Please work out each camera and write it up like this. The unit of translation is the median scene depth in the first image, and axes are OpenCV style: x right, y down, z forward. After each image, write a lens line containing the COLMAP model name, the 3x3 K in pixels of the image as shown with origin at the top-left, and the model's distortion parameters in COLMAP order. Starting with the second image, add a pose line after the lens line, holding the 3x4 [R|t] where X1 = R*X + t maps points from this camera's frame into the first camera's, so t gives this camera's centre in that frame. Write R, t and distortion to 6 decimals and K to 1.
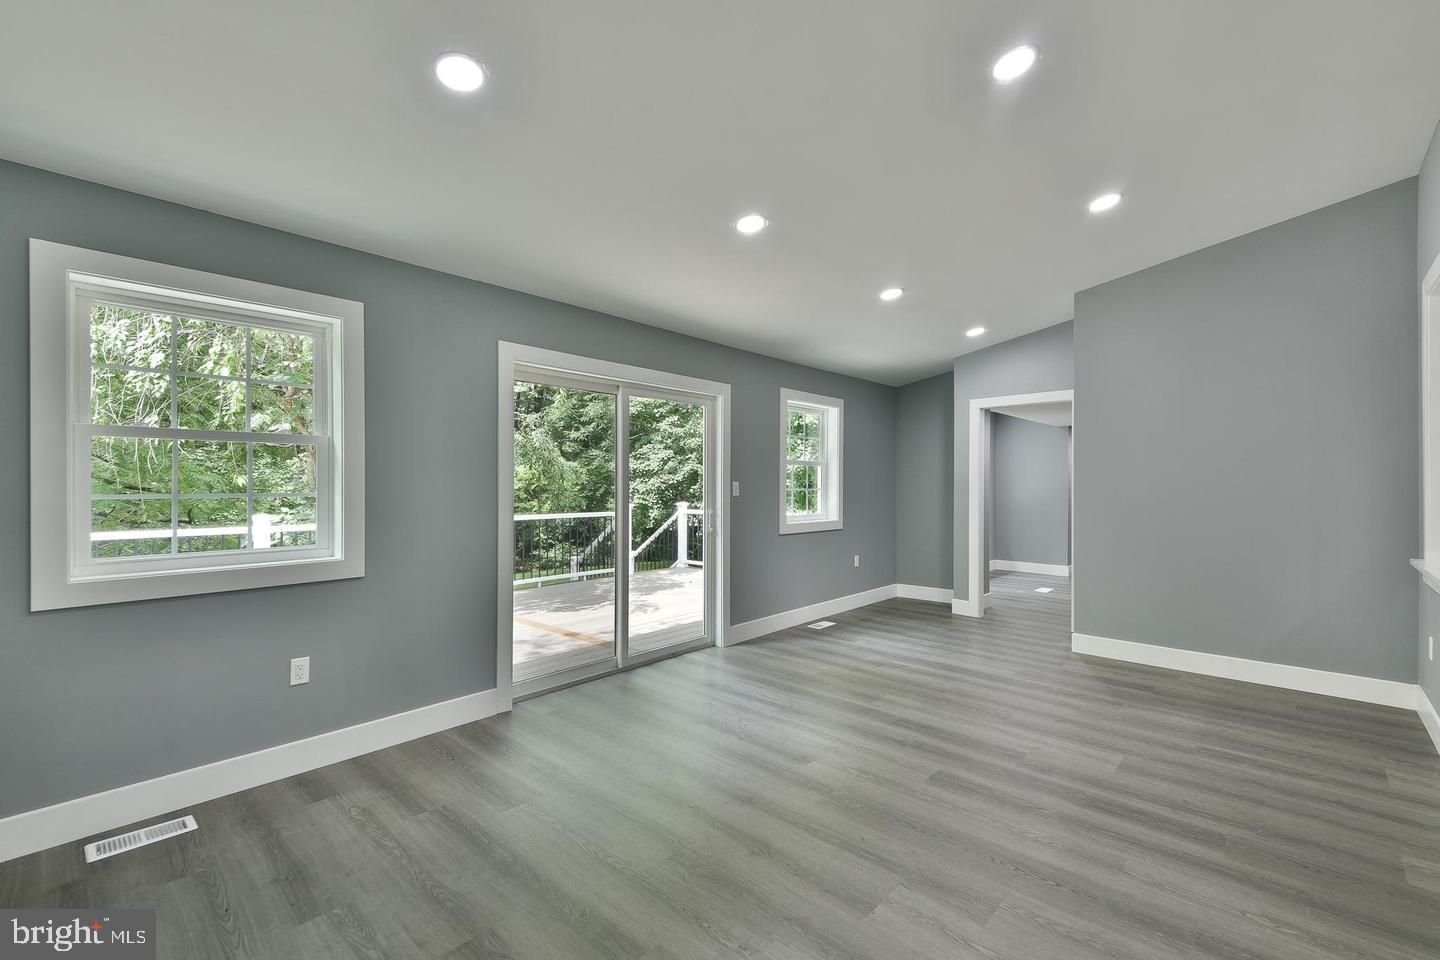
lens RADIAL K [[621.2, 0, 719.7], [0, 621.2, 481.5], [0, 0, 1]] dist [0.000004, 0.000000]
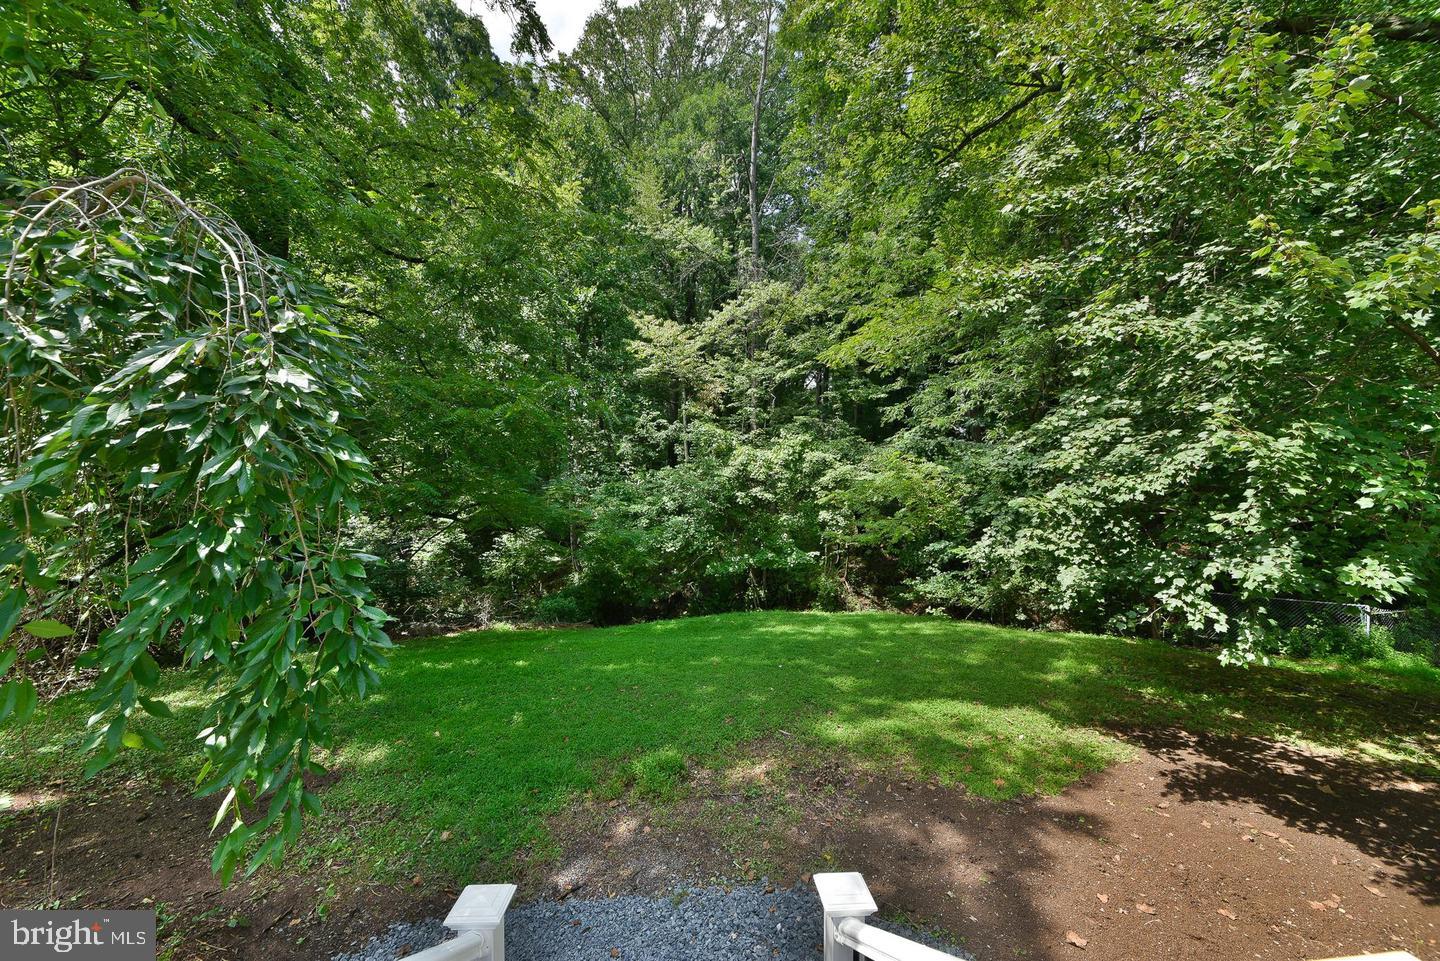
lens RADIAL K [[529.3, 0, 719.6], [0, 529.3, 488.3], [0, 0, 1]] dist [0.000802, 0.000015]
pose [[0.758235, -0.011665, -0.651877, -0.054514], [-0.001191, 0.999813, -0.019277, 0.001312], [0.651980, 0.015393, 0.758080, 0.588485]]
